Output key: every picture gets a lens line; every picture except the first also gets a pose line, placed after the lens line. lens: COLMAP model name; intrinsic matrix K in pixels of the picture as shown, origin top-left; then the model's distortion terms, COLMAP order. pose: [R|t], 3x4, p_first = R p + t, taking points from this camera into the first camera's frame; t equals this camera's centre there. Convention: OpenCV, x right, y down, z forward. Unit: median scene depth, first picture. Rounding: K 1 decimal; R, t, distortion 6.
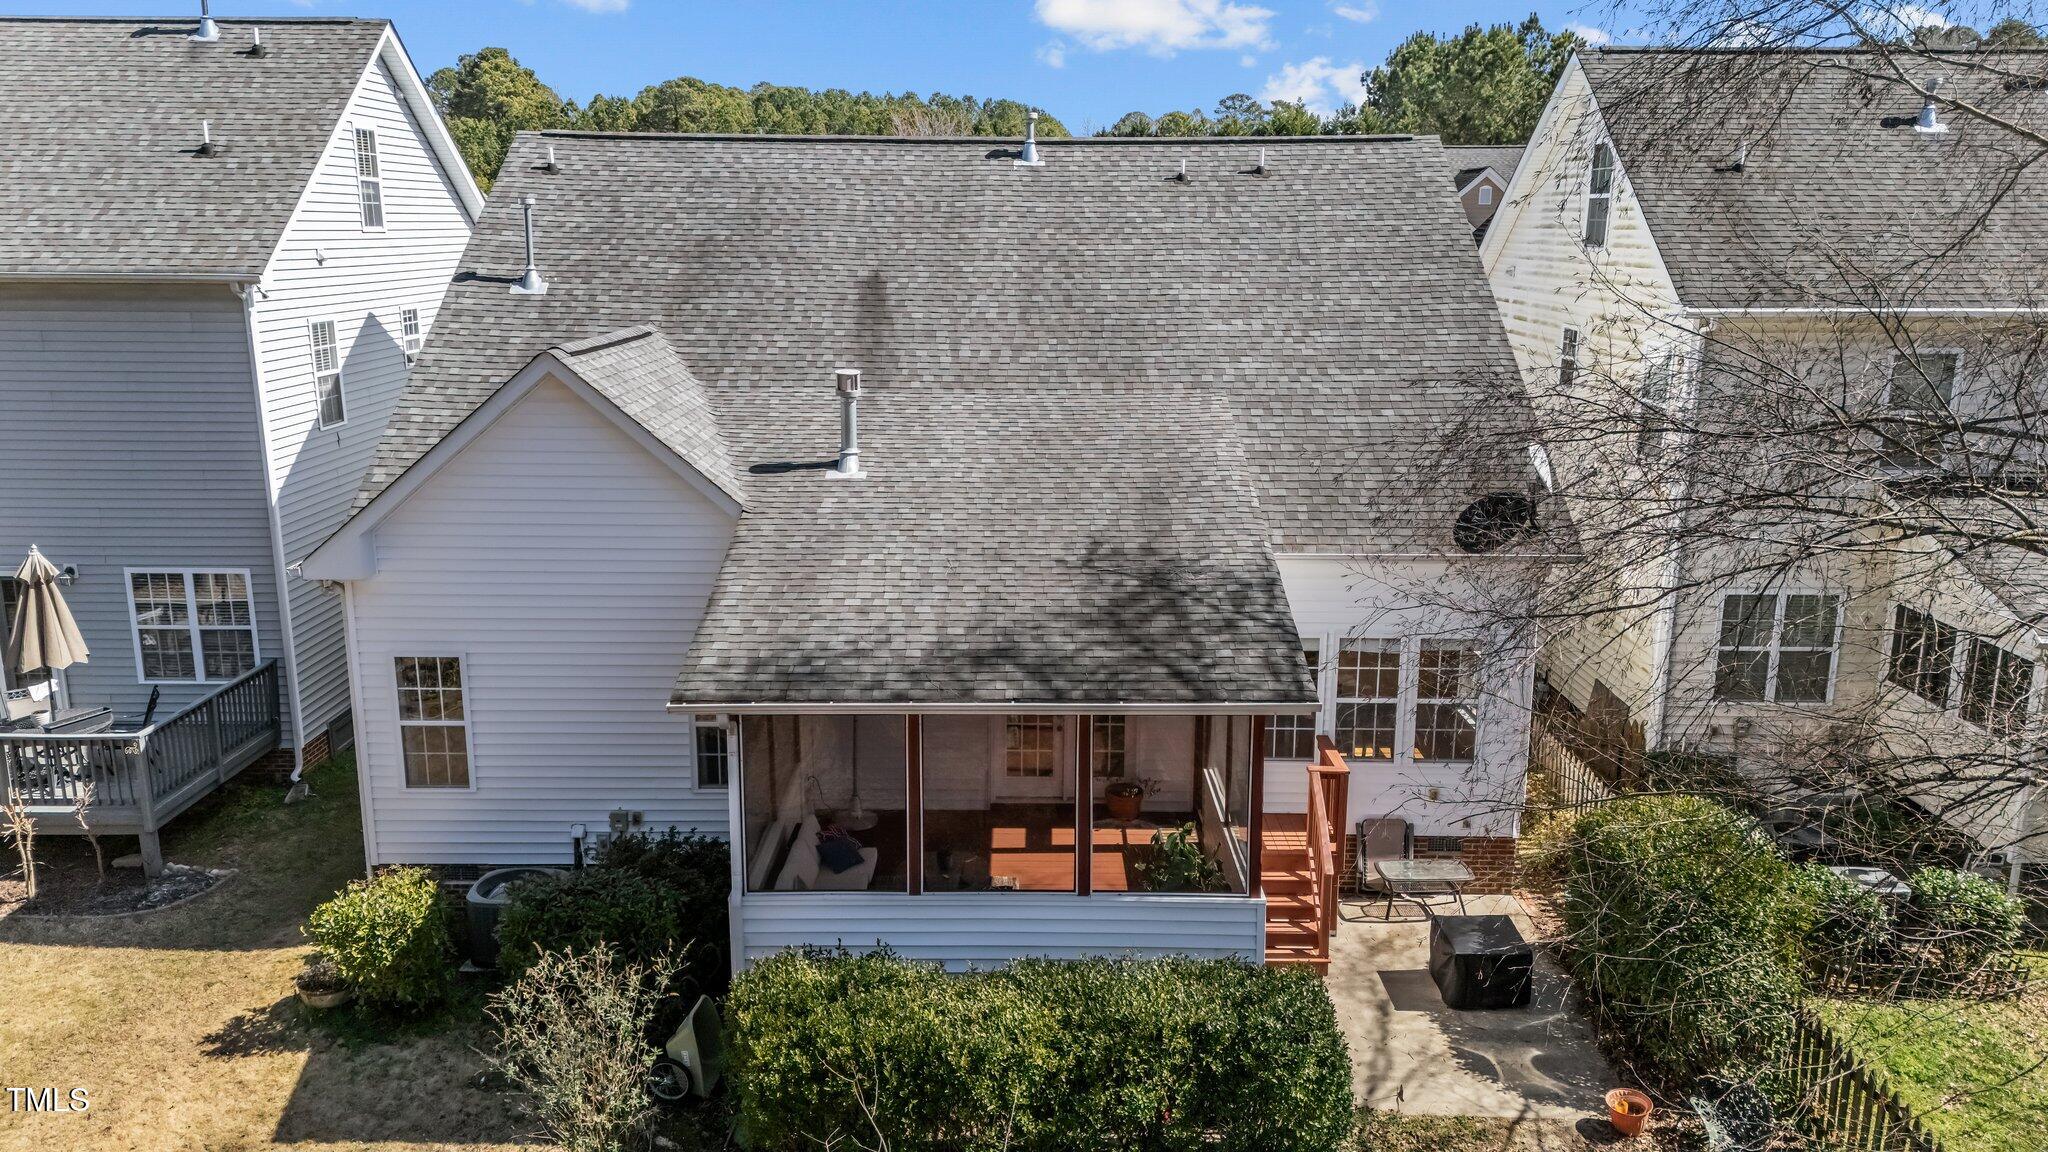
lens RADIAL K [[1507.9, 0, 1018.2], [0, 1507.9, 572.2], [0, 0, 1]] dist [0.086454, -0.098259]
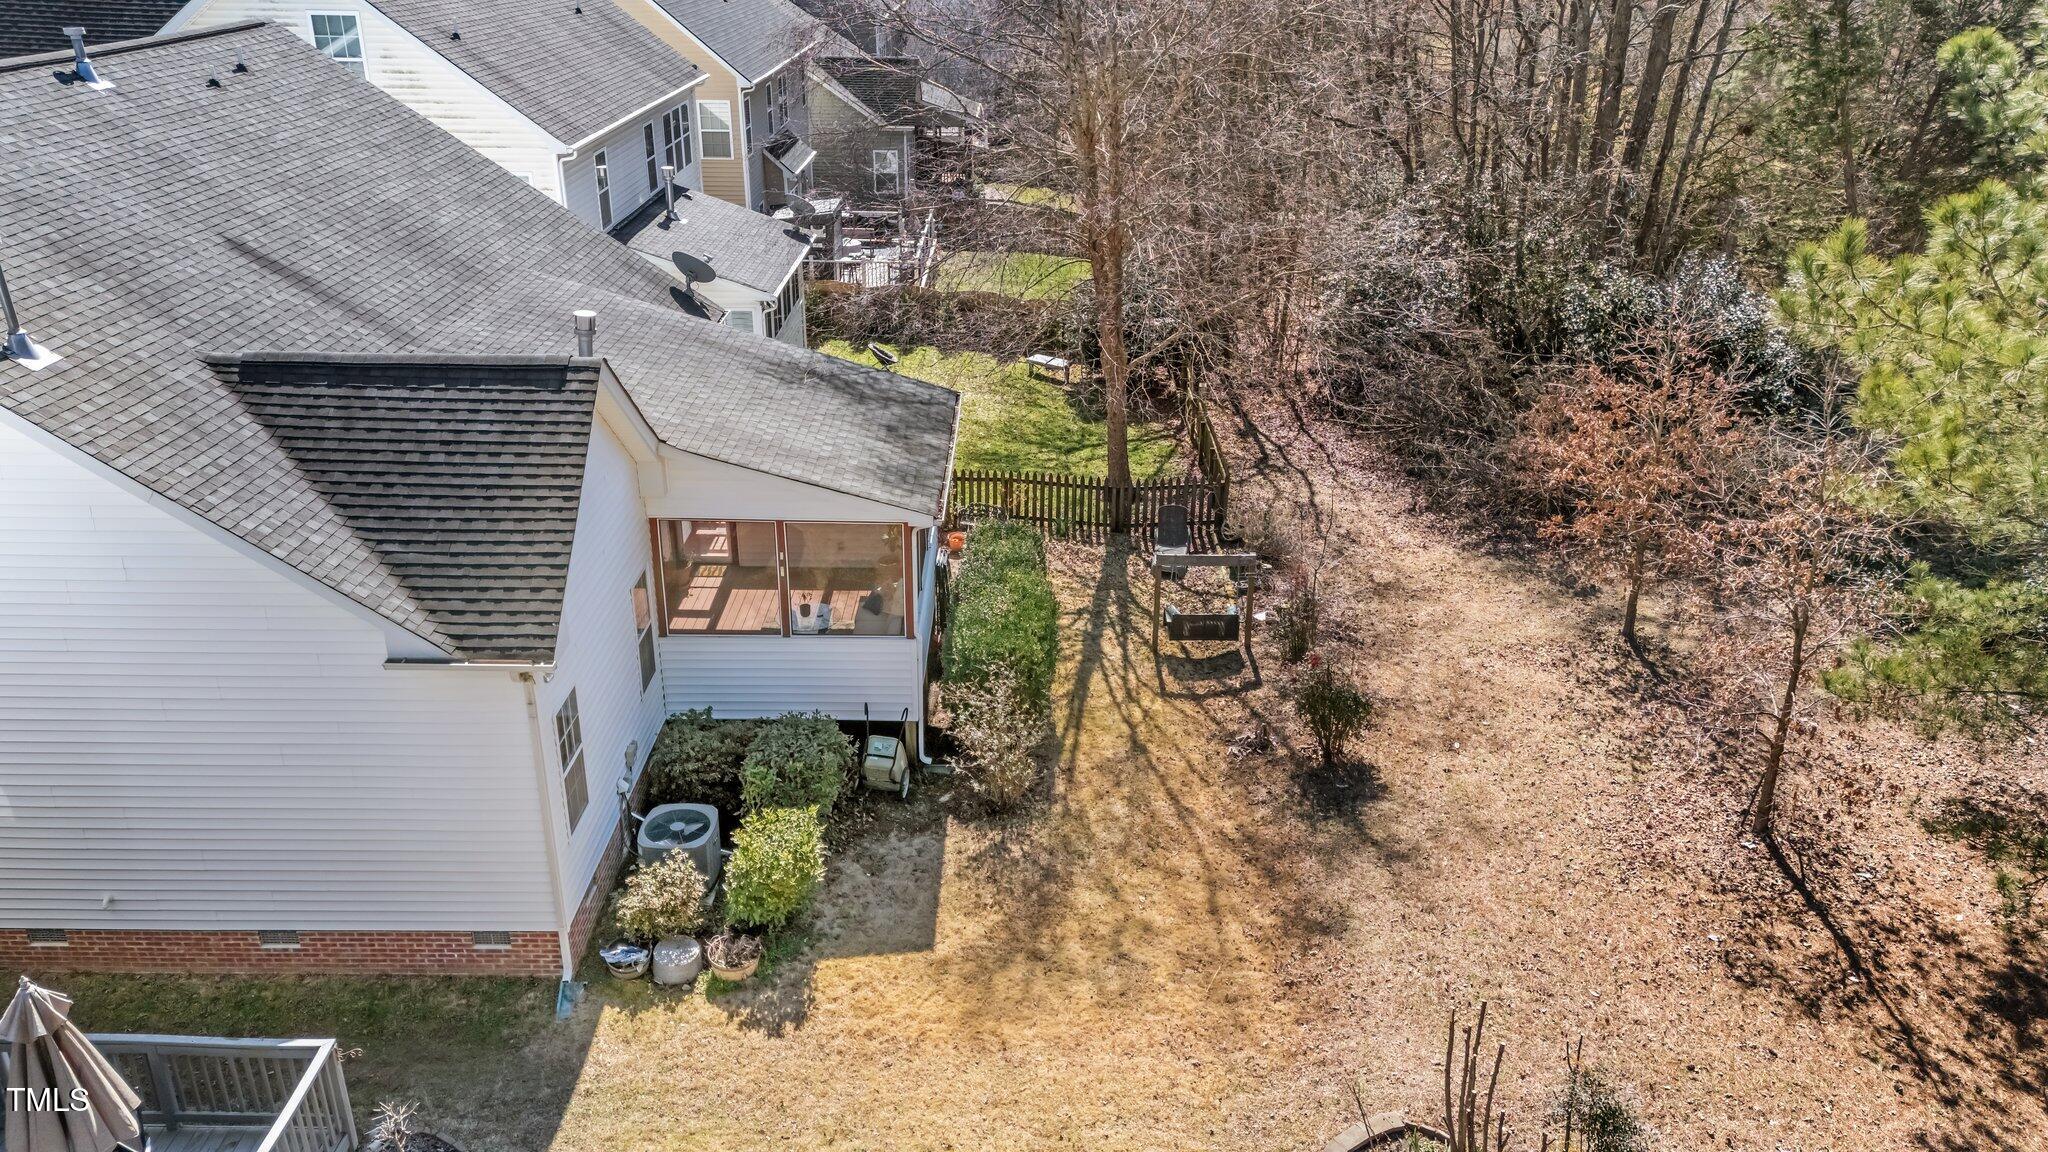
lens RADIAL K [[1507.9, 0, 1018.2], [0, 1507.9, 572.2], [0, 0, 1]] dist [0.086454, -0.098259]
pose [[0.001174, -0.414592, 0.910007, -1.091727], [0.213399, 0.889149, 0.404814, -0.310119], [-0.976965, 0.193719, 0.089517, 0.530040]]
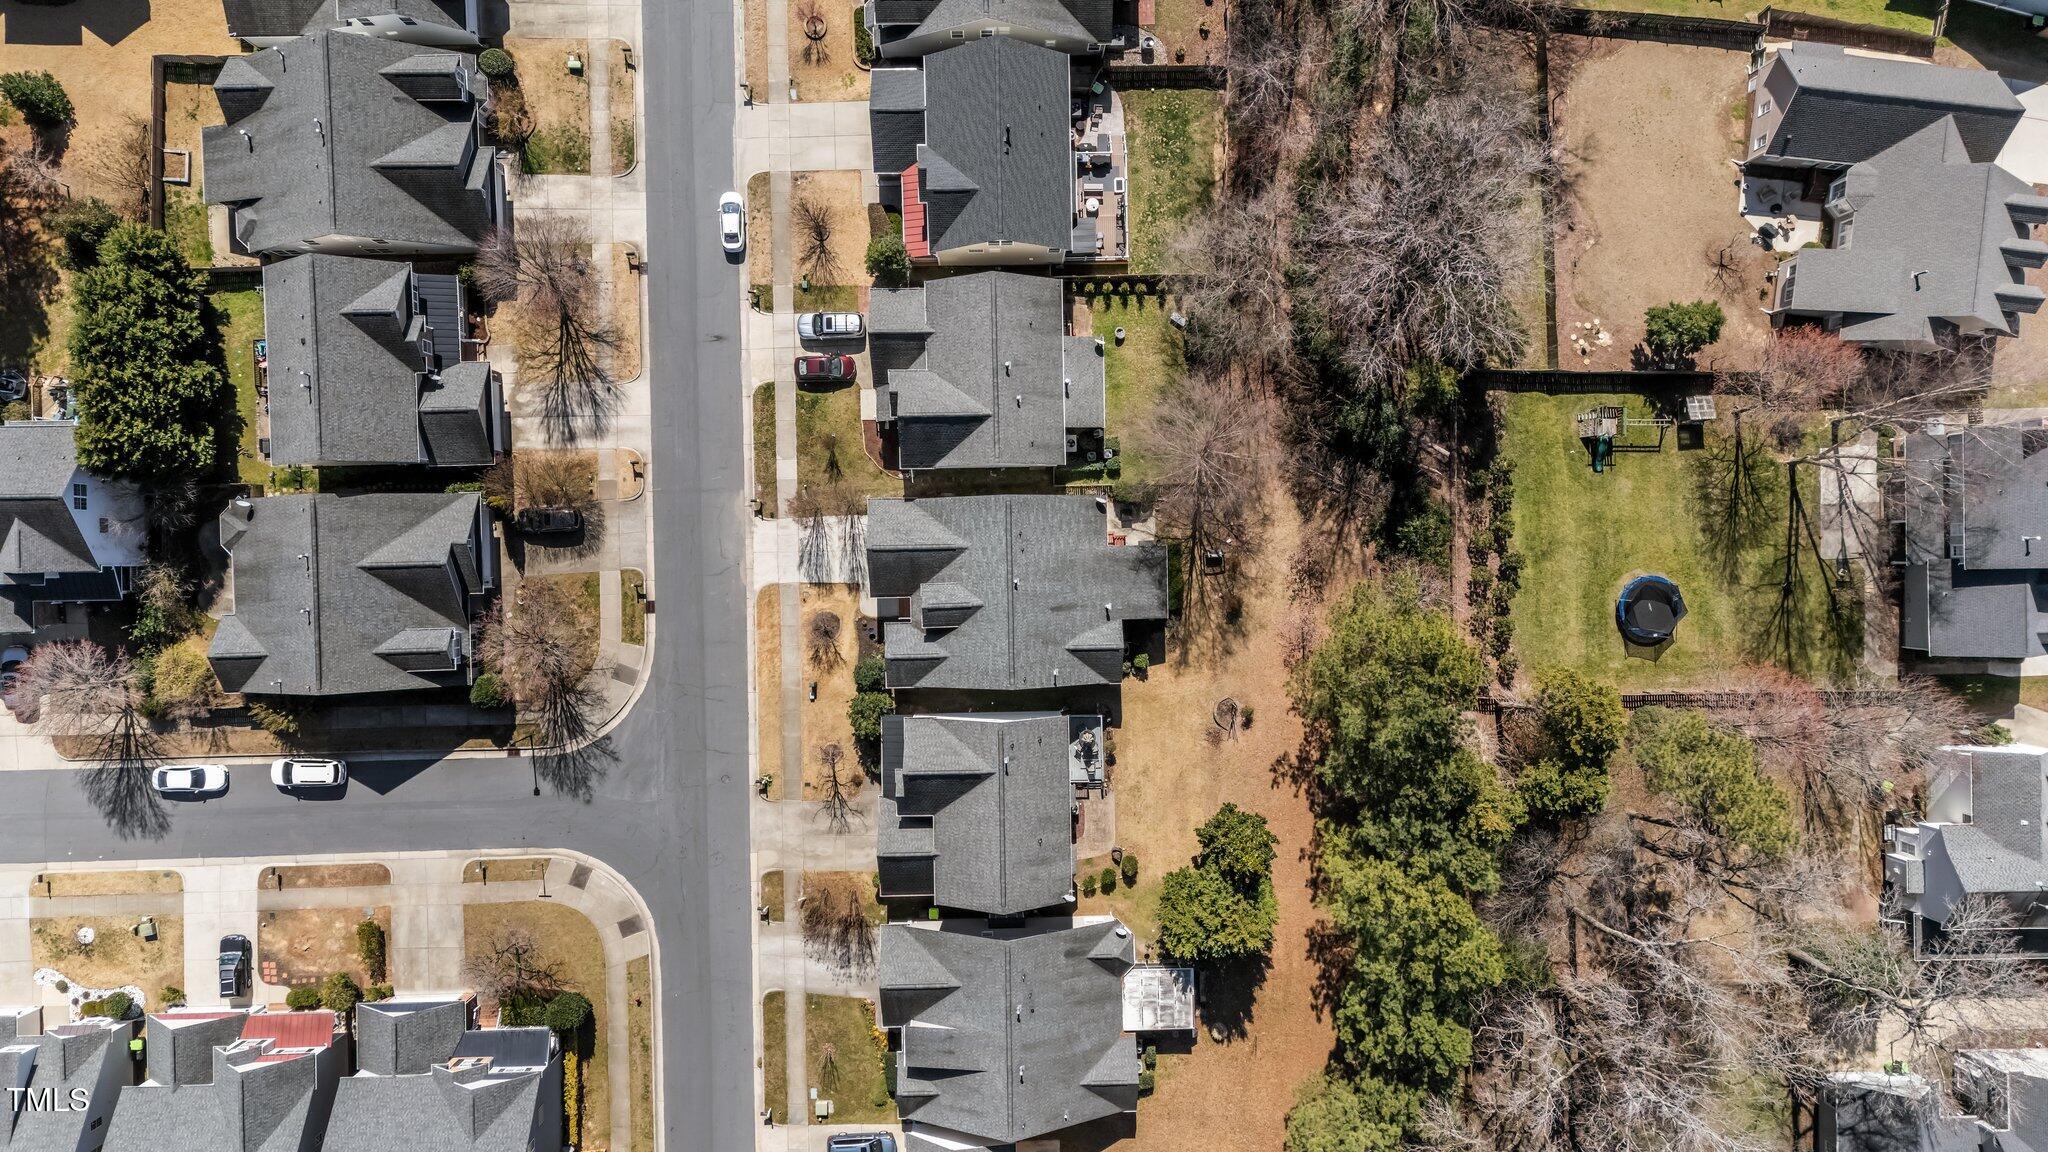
lens RADIAL K [[1507.9, 0, 1018.2], [0, 1507.9, 572.2], [0, 0, 1]] dist [0.086454, -0.098259]
pose [[-0.022985, -0.999654, -0.012782, 0.112958], [0.200865, -0.017142, 0.979469, -5.806909], [-0.979349, 0.019946, 0.201190, 0.055337]]
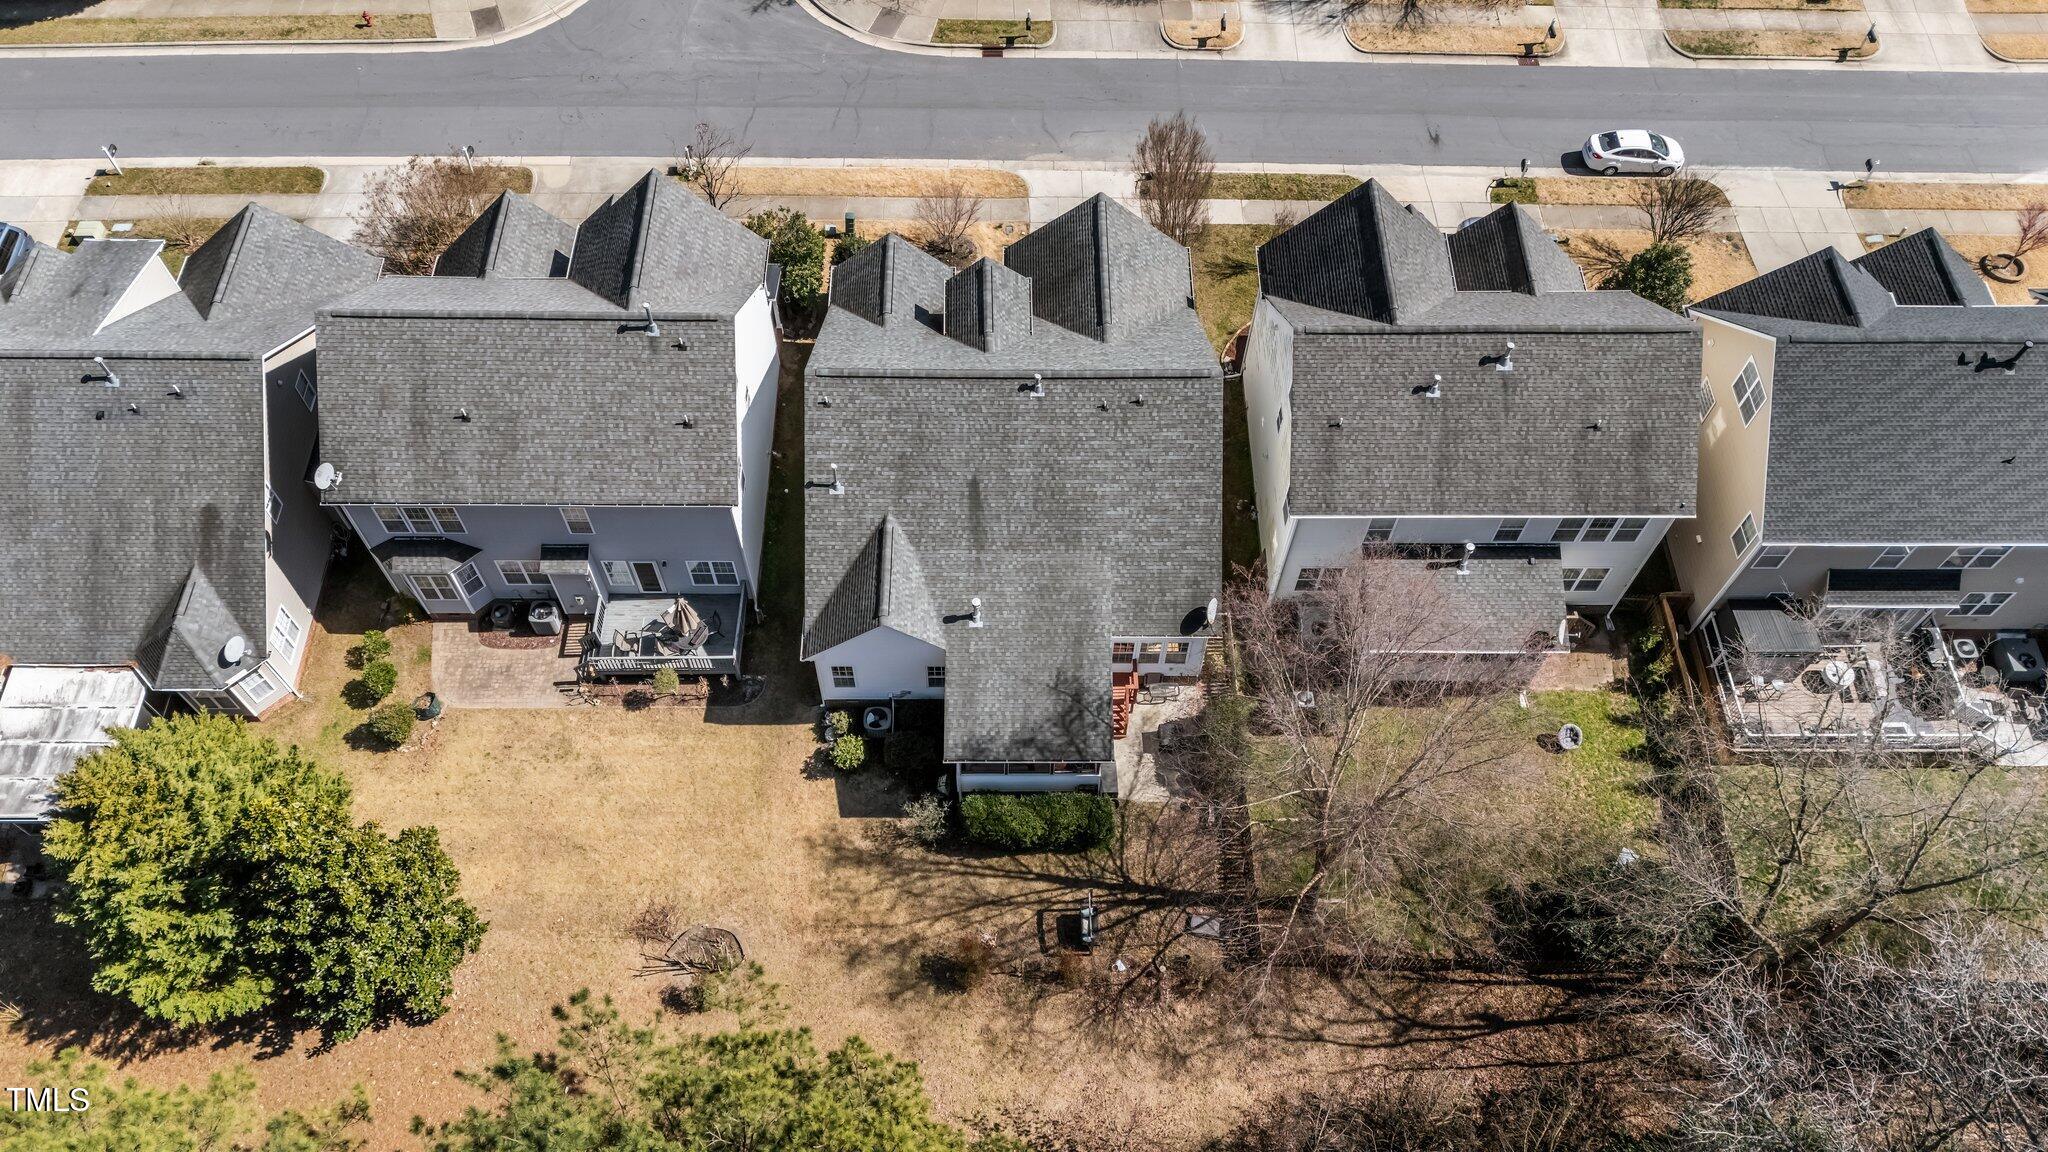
lens RADIAL K [[1497.5, 0, 1024.3], [0, 1497.5, 570.5], [0, 0, 1]] dist [0.093707, -0.100337]
pose [[0.999864, -0.005030, 0.015683, -0.056414], [-0.007467, 0.710297, 0.703863, -1.933816], [-0.014680, -0.703884, 0.710163, -0.888971]]
